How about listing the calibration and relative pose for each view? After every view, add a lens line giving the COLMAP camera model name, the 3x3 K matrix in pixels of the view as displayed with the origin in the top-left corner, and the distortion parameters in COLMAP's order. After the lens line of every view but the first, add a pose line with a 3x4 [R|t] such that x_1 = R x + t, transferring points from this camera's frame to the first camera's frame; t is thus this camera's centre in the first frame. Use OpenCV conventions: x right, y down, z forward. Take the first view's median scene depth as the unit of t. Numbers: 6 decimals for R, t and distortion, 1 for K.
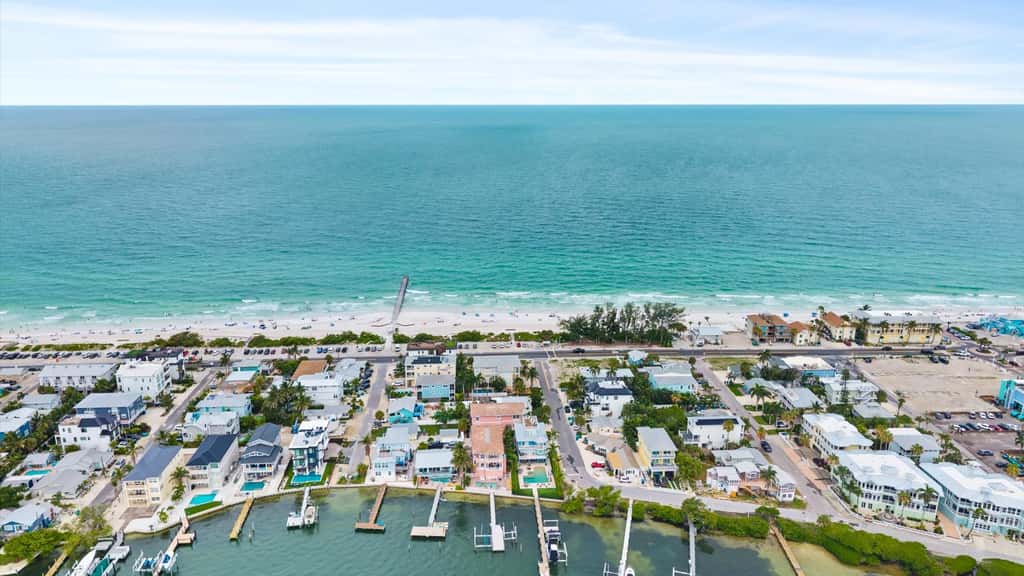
lens RADIAL K [[681.8, 0, 502.6], [0, 681.8, 286.6], [0, 0, 1]] dist [0.037969, -0.057551]
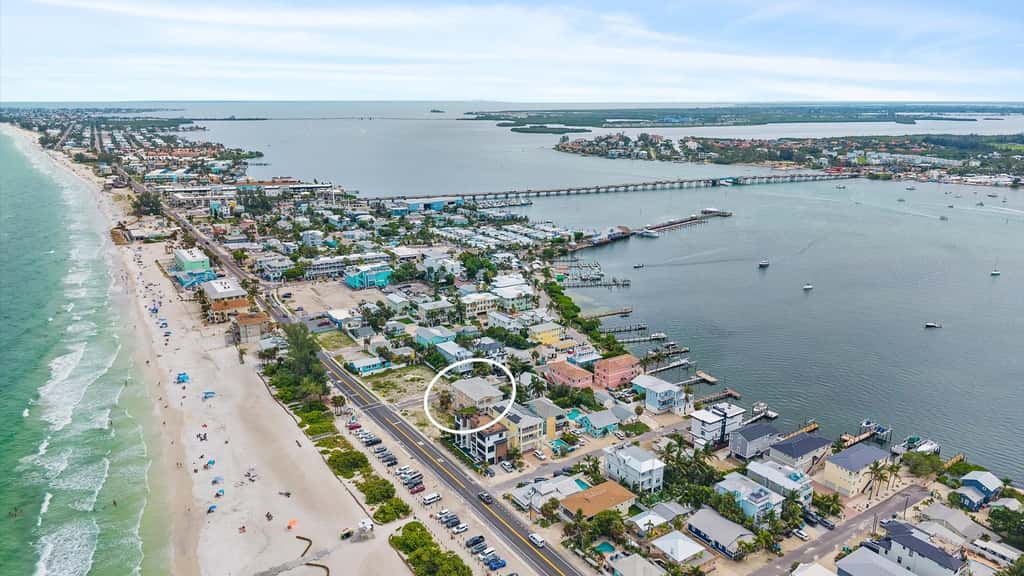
lens RADIAL K [[681.8, 0, 502.6], [0, 681.8, 286.6], [0, 0, 1]] dist [0.037969, -0.057551]
pose [[-0.499643, -0.214752, 0.839189, -0.628513], [0.234863, 0.898909, 0.369869, -0.280083], [-0.833784, 0.381897, -0.398696, 1.073958]]
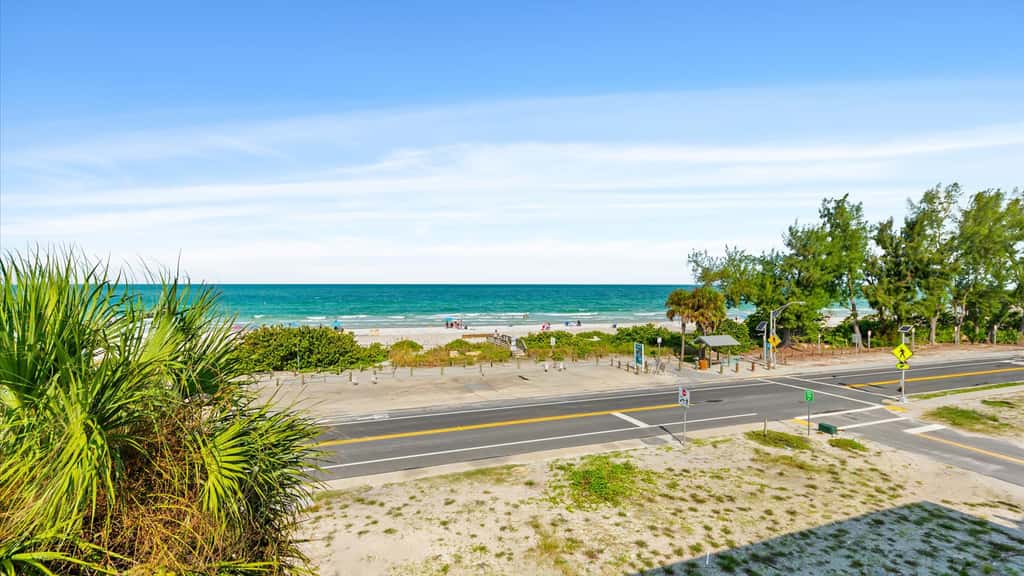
lens RADIAL K [[485.4, 0, 512.0], [0, 485.4, 288.0], [0, 0, 1]] dist [0.003629, 0.000120]
pose [[0.950393, 0.003420, 0.311031, -0.033342], [0.073326, 0.969294, -0.234717, 0.092336], [-0.302284, 0.245880, 0.920960, 0.855145]]
